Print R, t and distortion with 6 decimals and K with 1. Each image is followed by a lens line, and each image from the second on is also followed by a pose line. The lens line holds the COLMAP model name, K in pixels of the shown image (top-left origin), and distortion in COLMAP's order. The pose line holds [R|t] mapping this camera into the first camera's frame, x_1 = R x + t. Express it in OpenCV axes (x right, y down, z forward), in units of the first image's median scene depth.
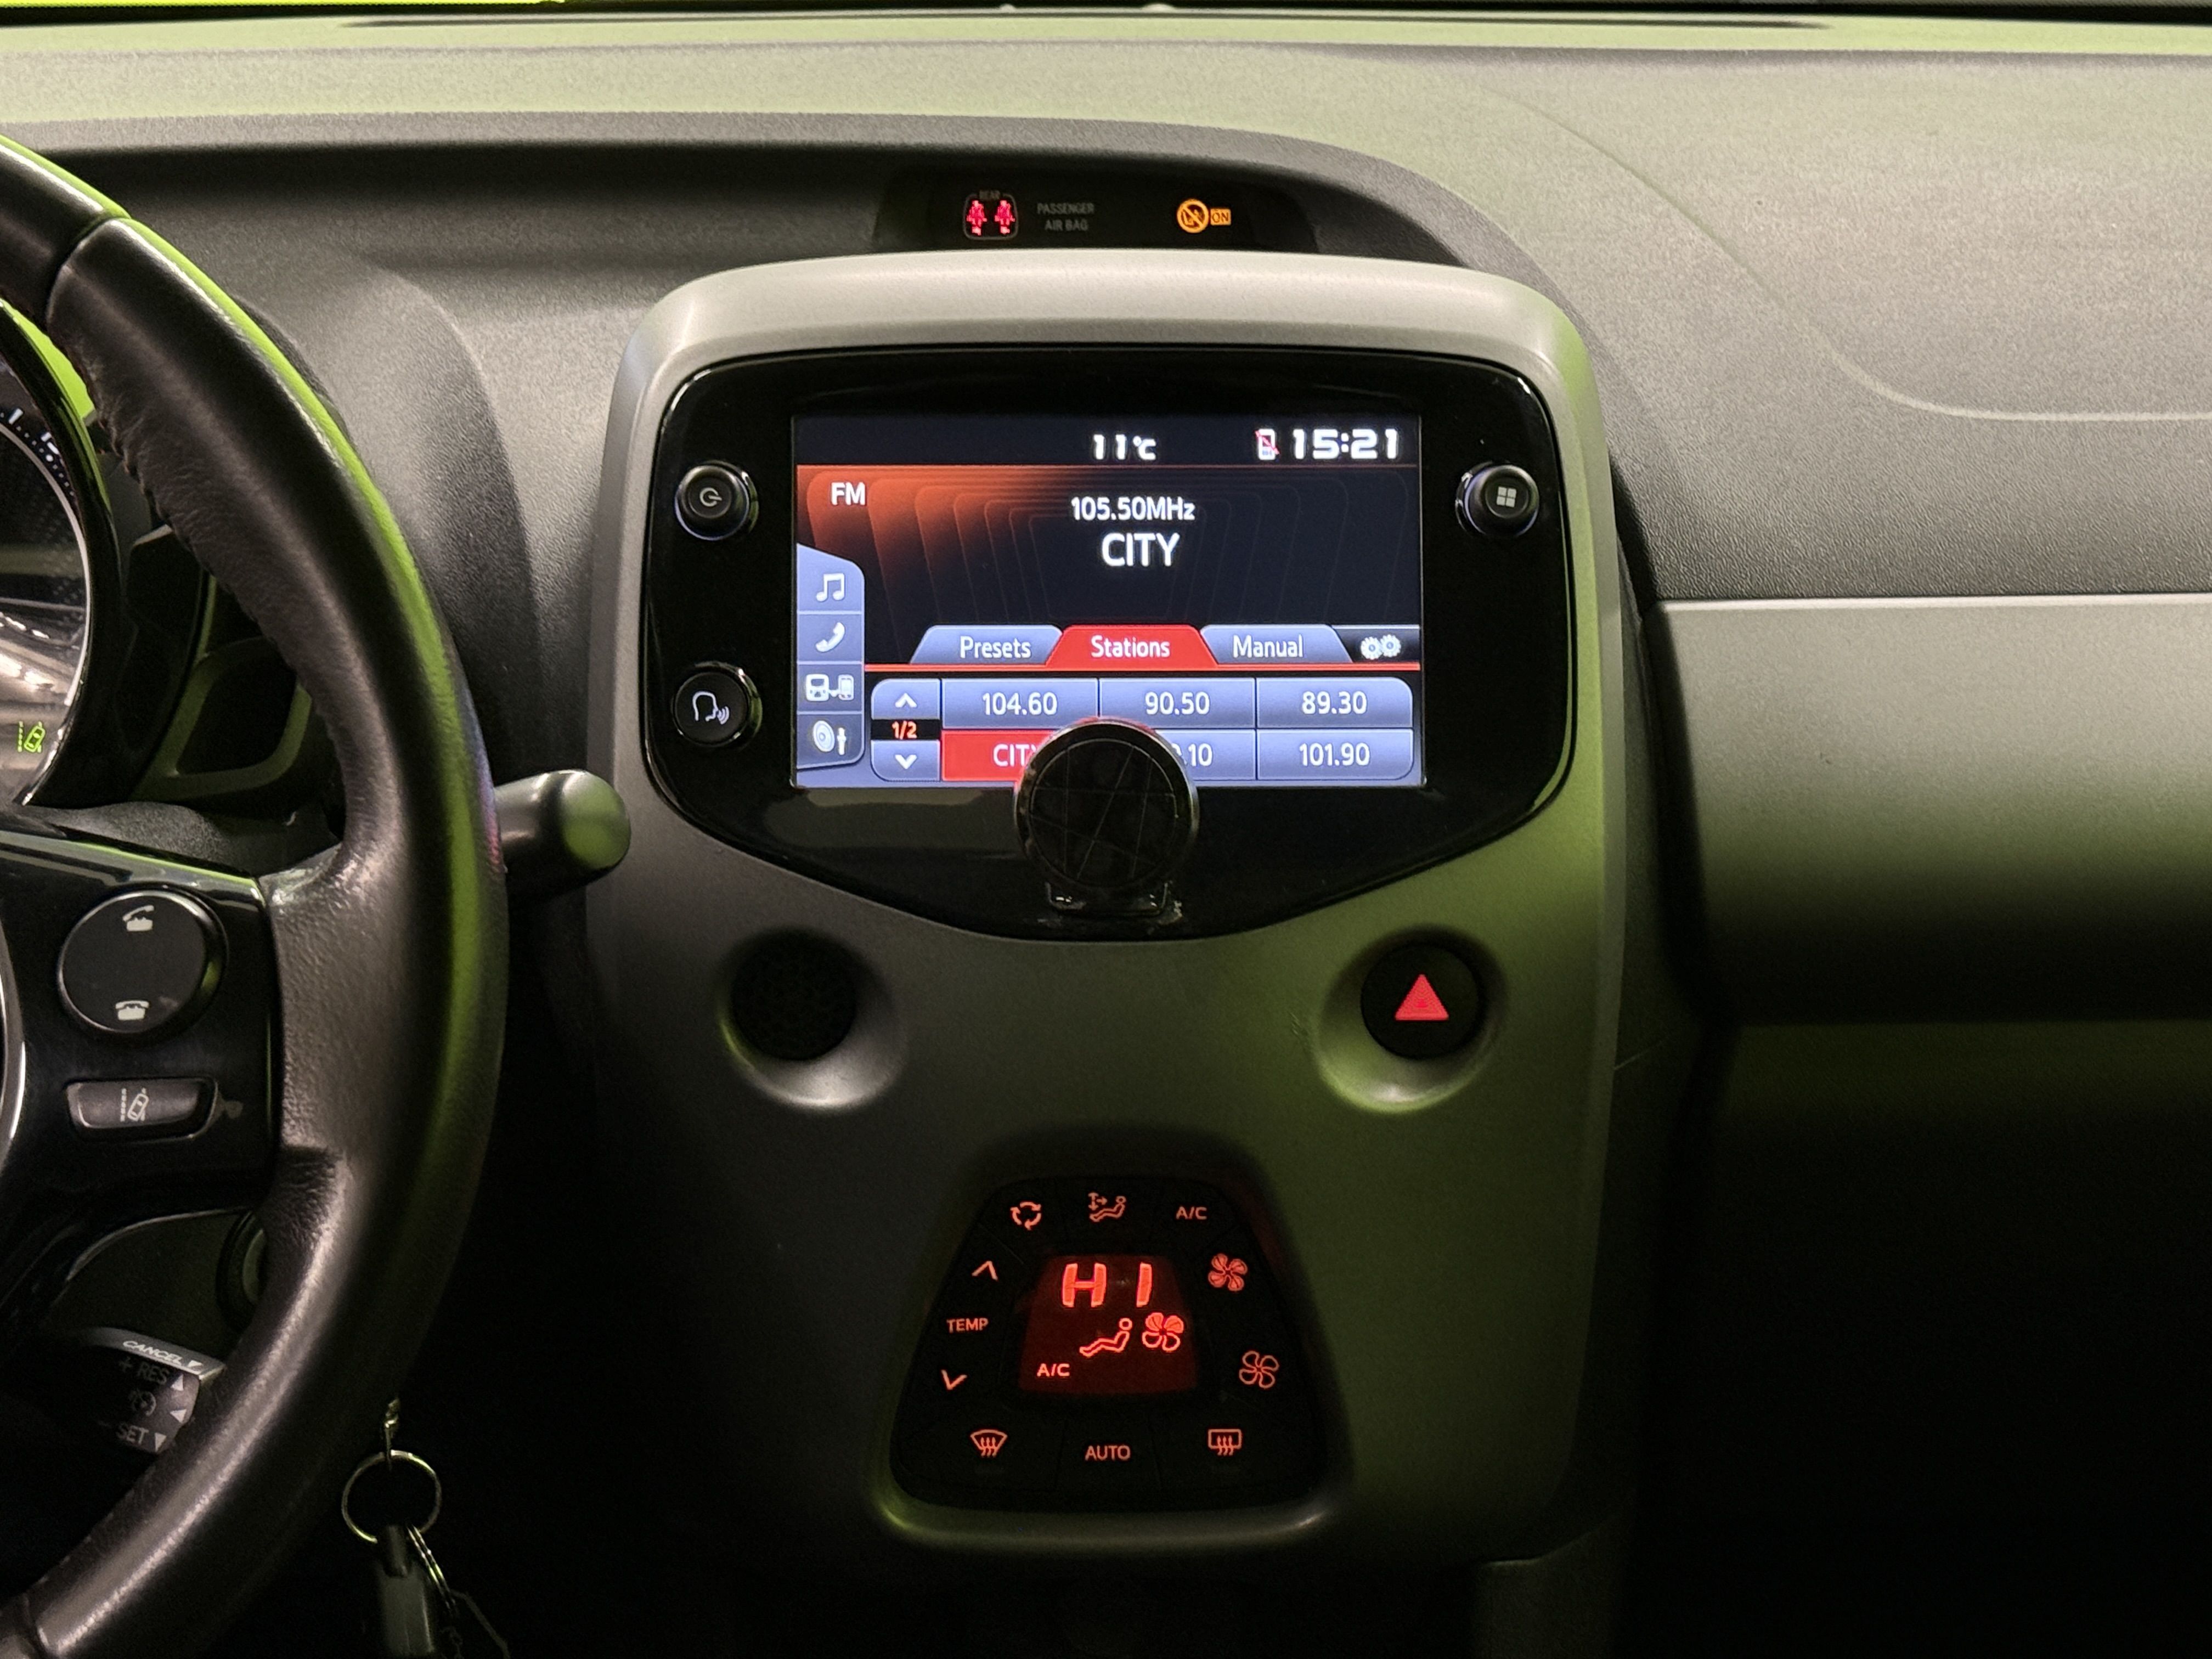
lens RADIAL K [[4065.1, 0, 1107.4], [0, 4065.1, 826.2], [0, 0, 1]] dist [0.222388, 0.000000]
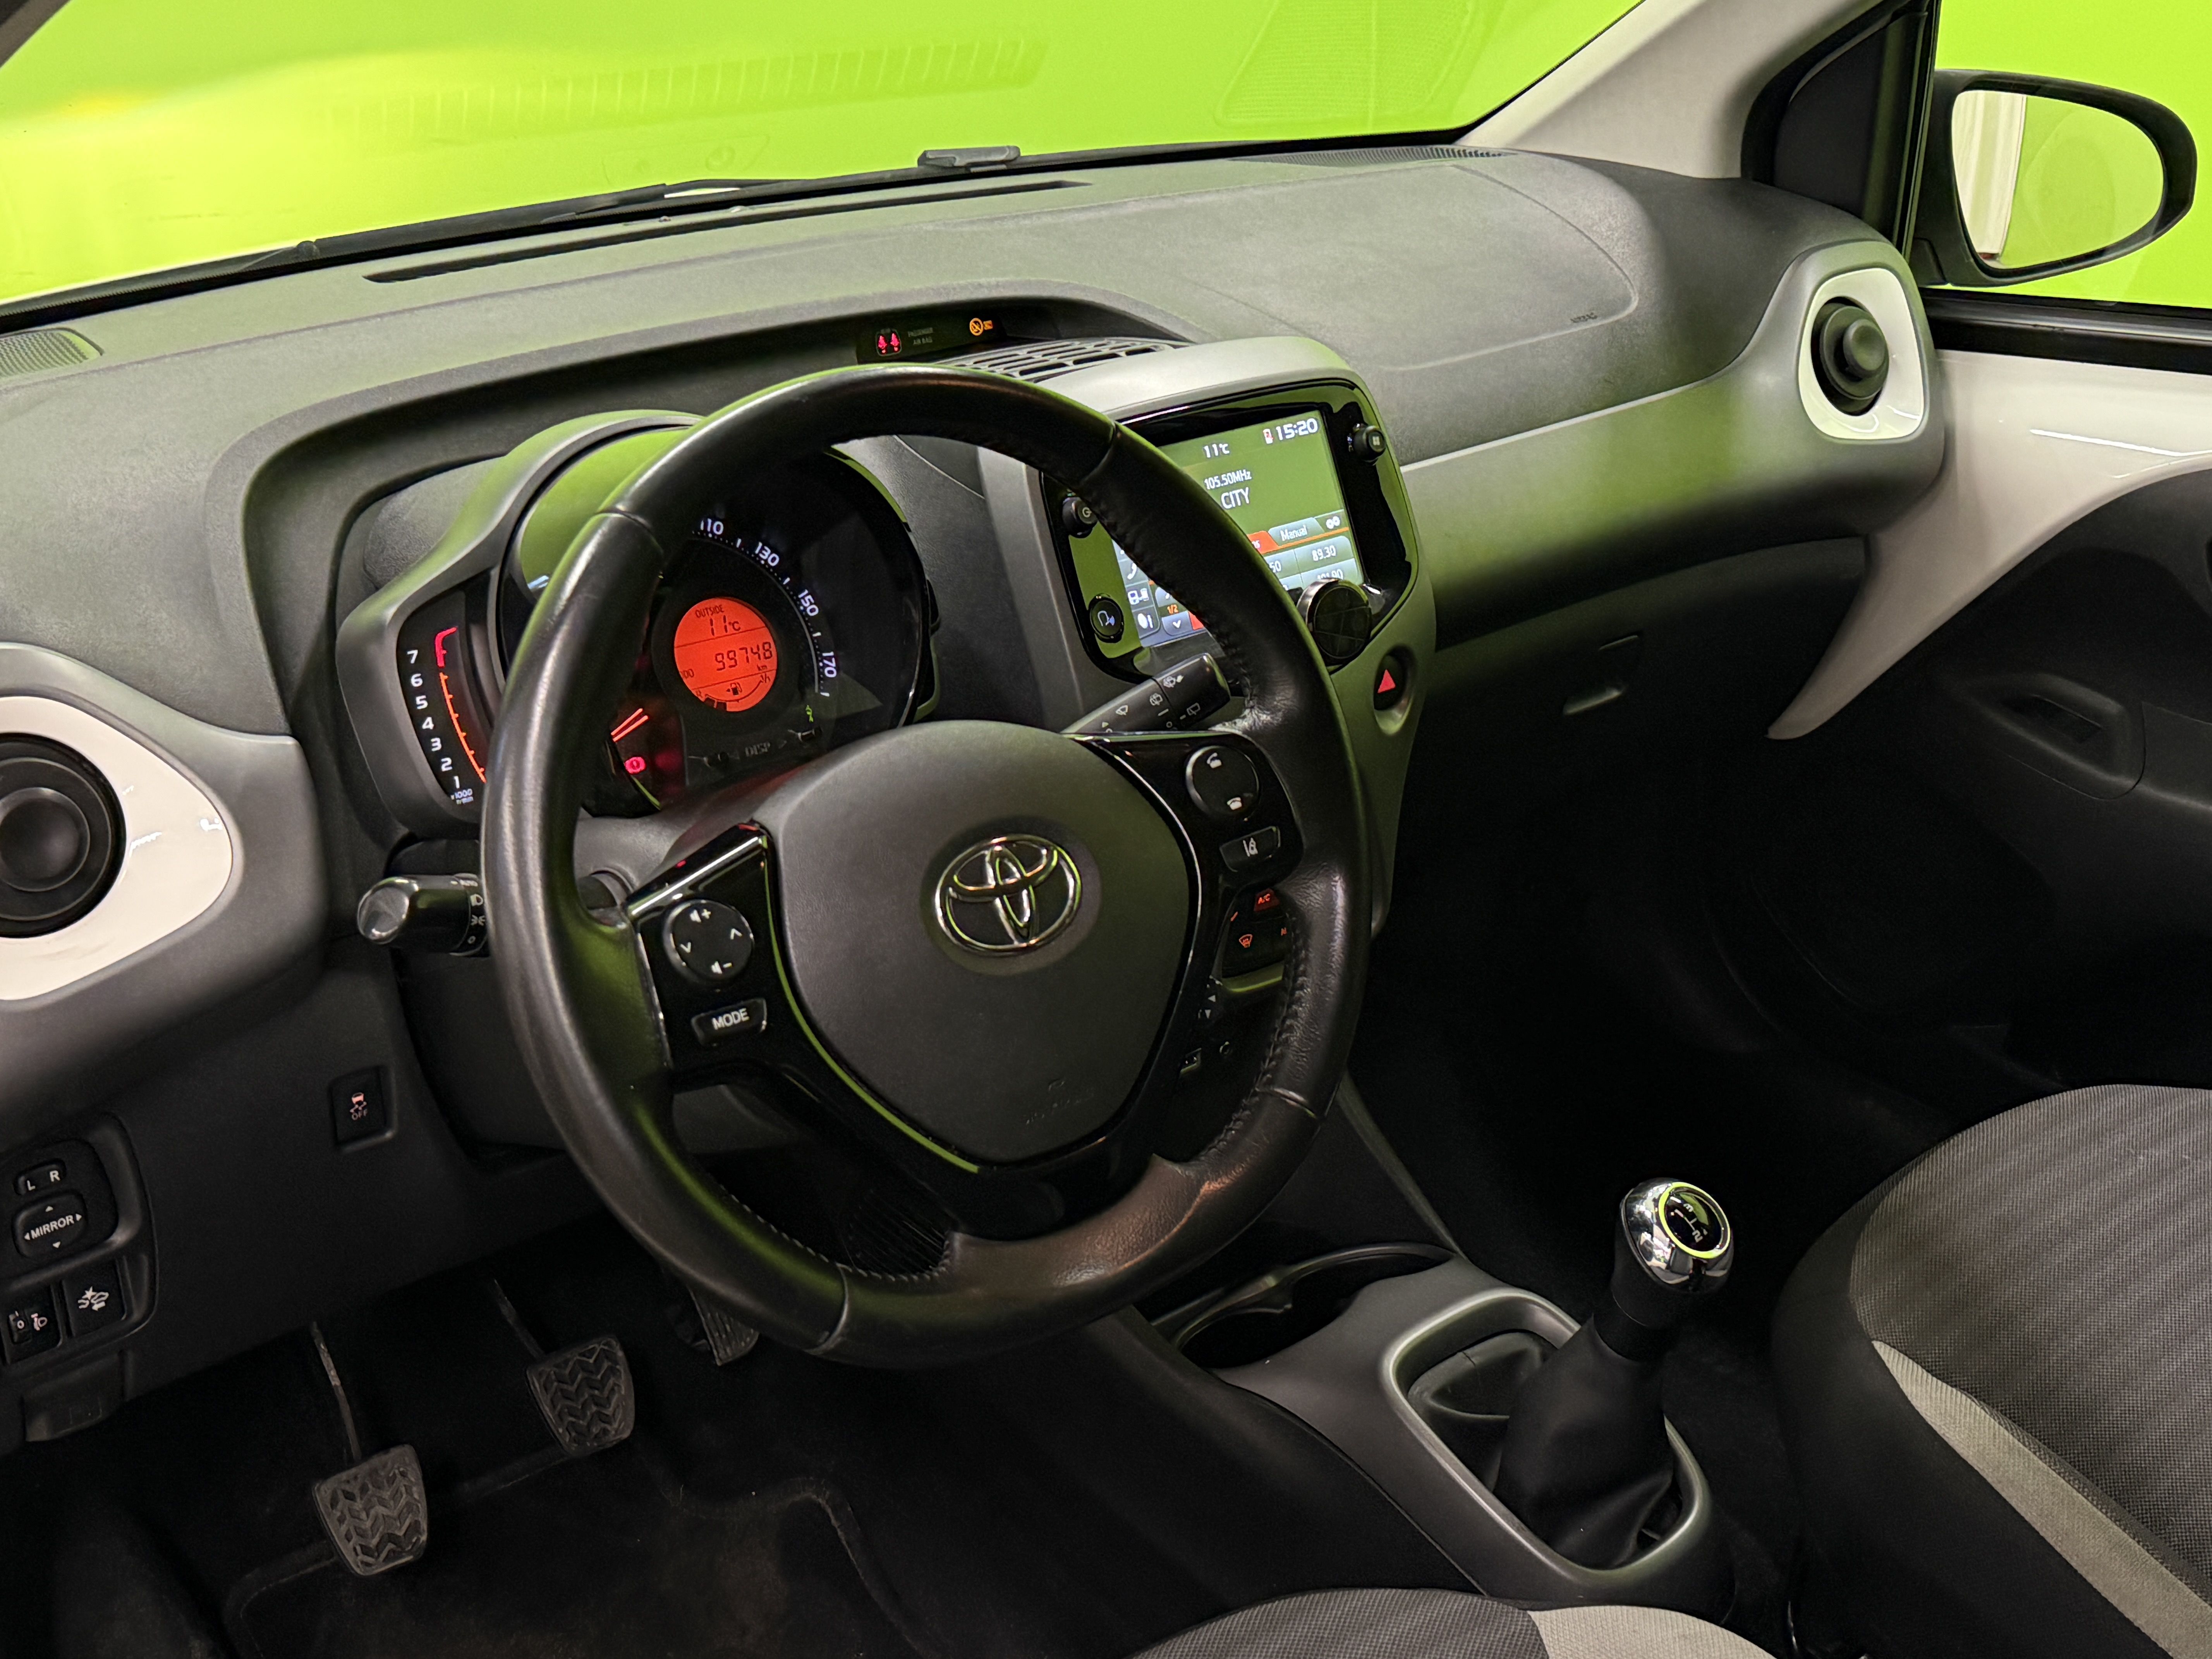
lens RADIAL K [[2483.7, 0, 1106.6], [0, 2483.7, 841.7], [0, 0, 1]] dist [0.090199, 0.000000]
pose [[0.771136, -0.264231, 0.579250, -0.810750], [0.198730, 0.964251, 0.175291, -0.133717], [-0.604860, -0.020059, 0.796079, 0.045504]]
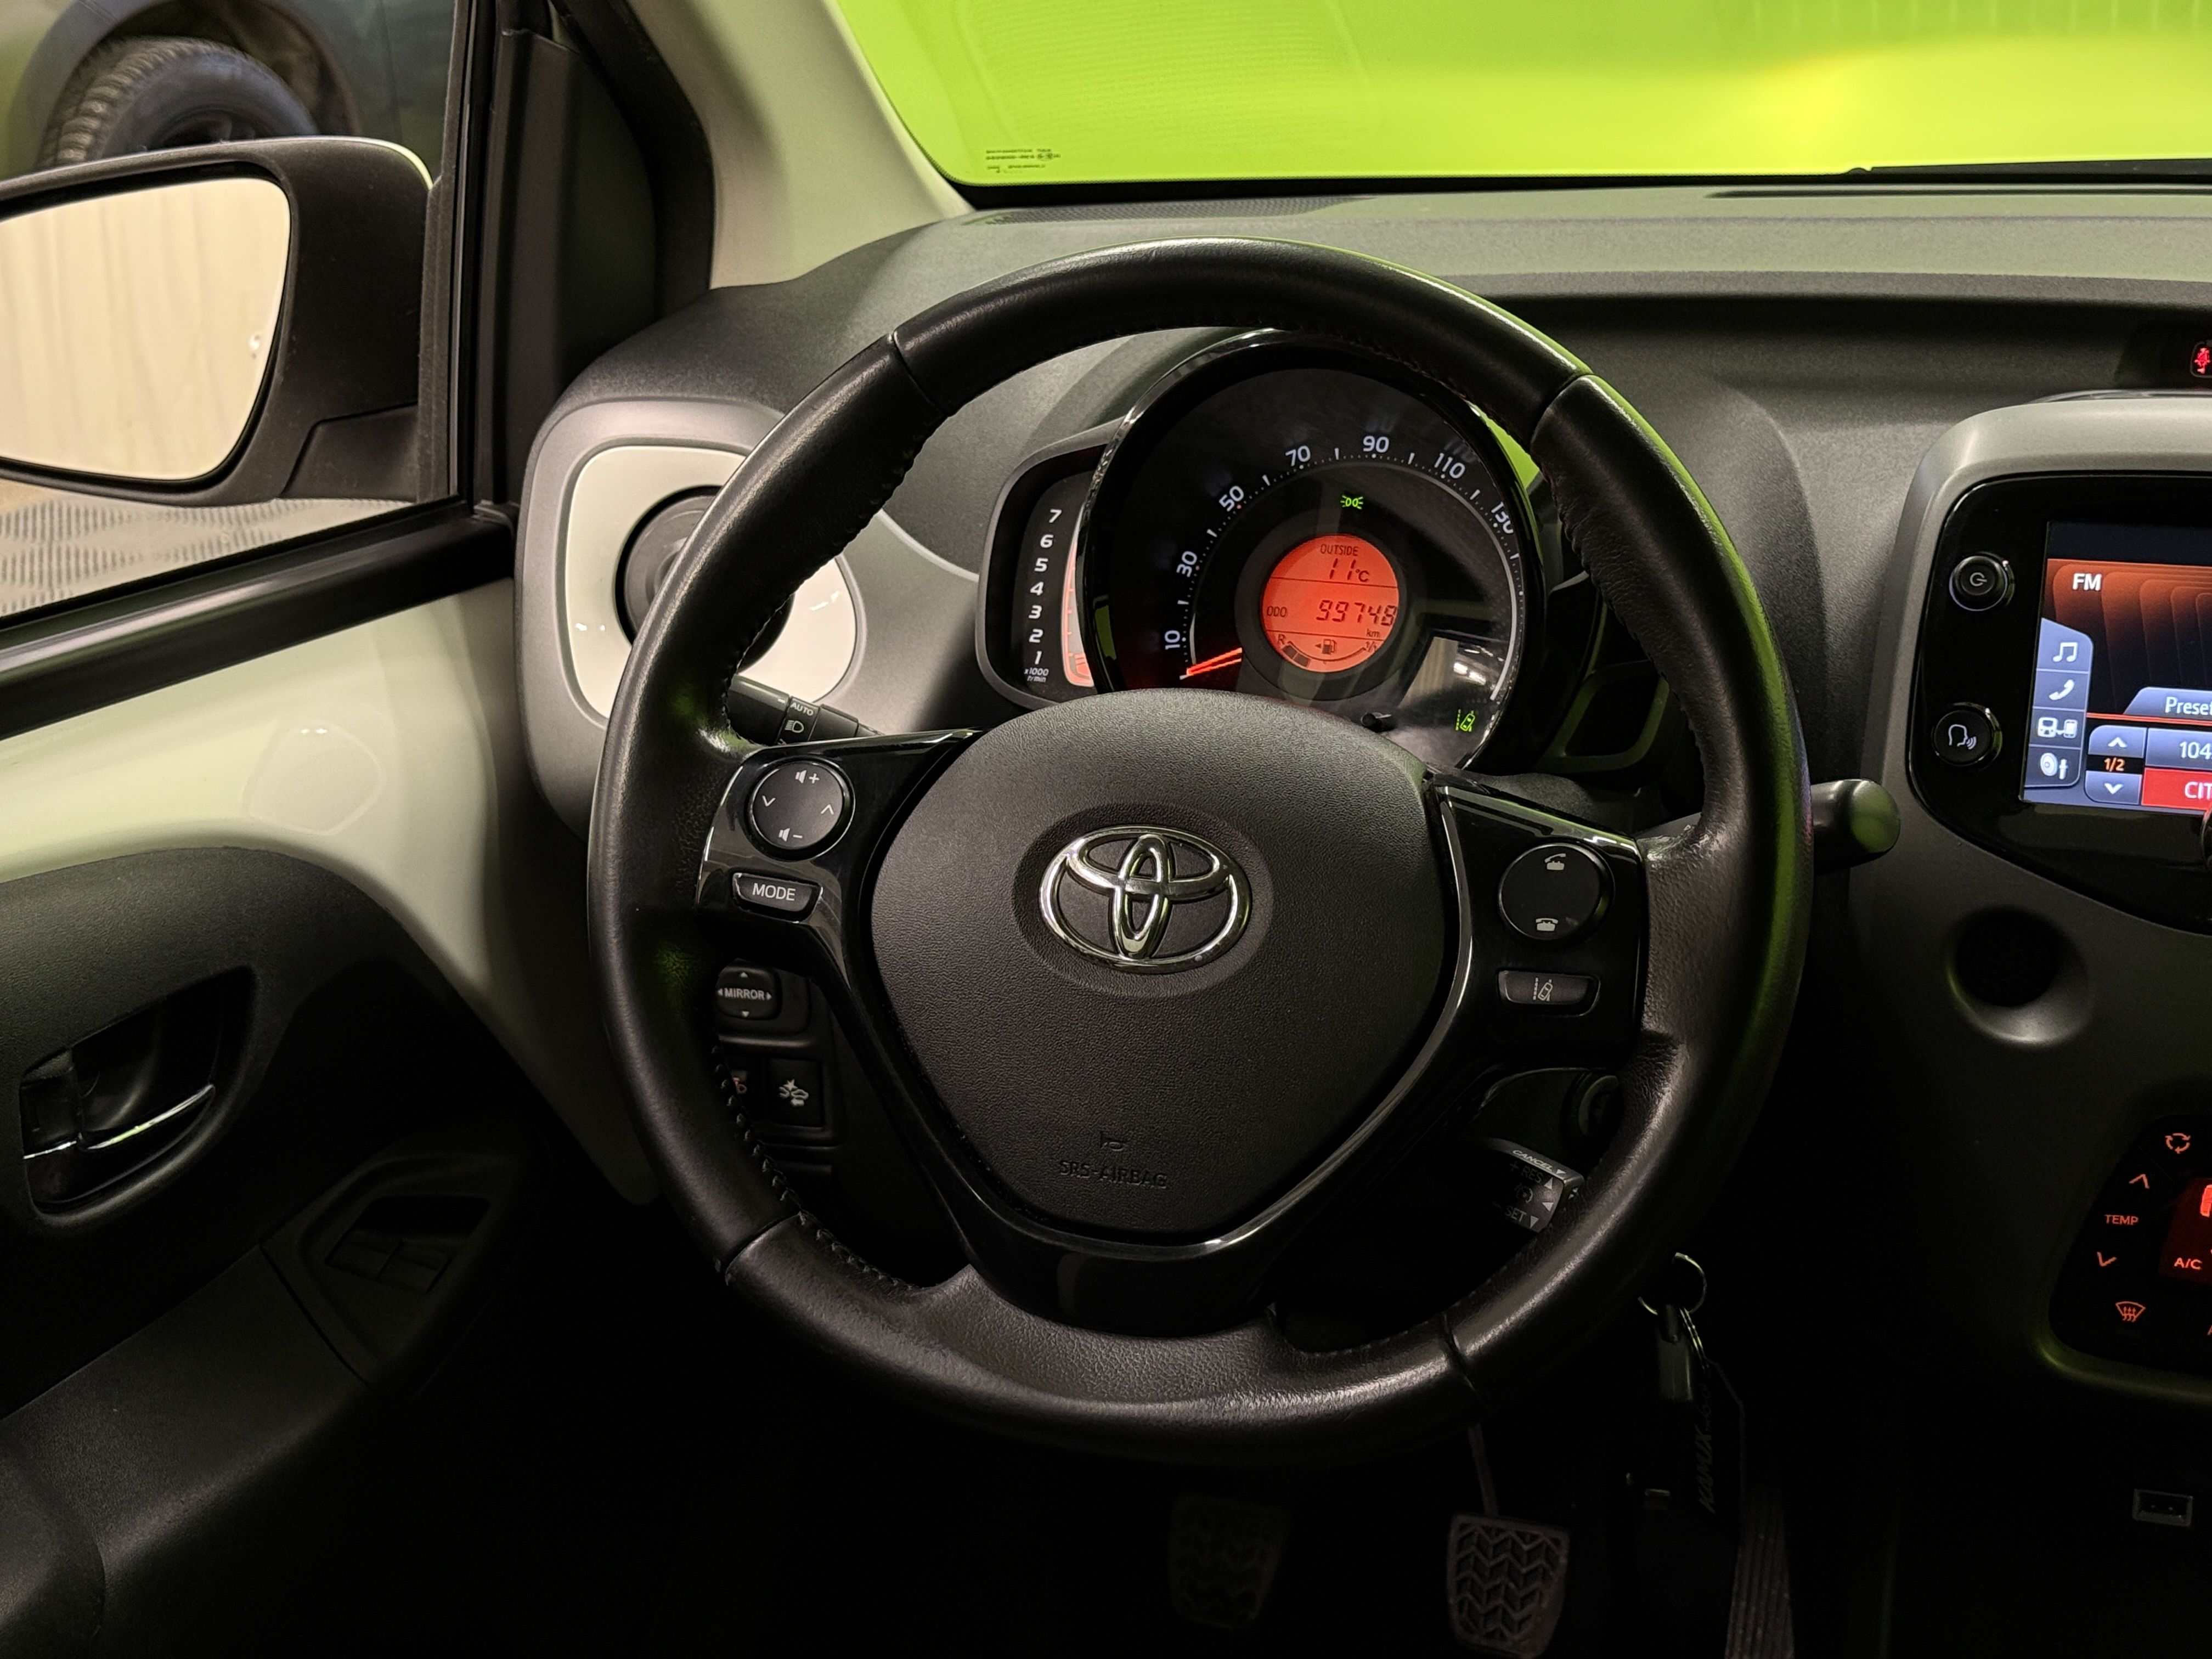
lens RADIAL K [[3246.6, 0, 1109.5], [0, 3246.6, 842.0], [0, 0, 1]] dist [0.129066, 0.000000]
pose [[0.944292, 0.089428, -0.316726, -0.017989], [-0.082177, 0.995960, 0.036208, -0.010457], [0.318684, -0.008163, 0.947826, -0.107139]]
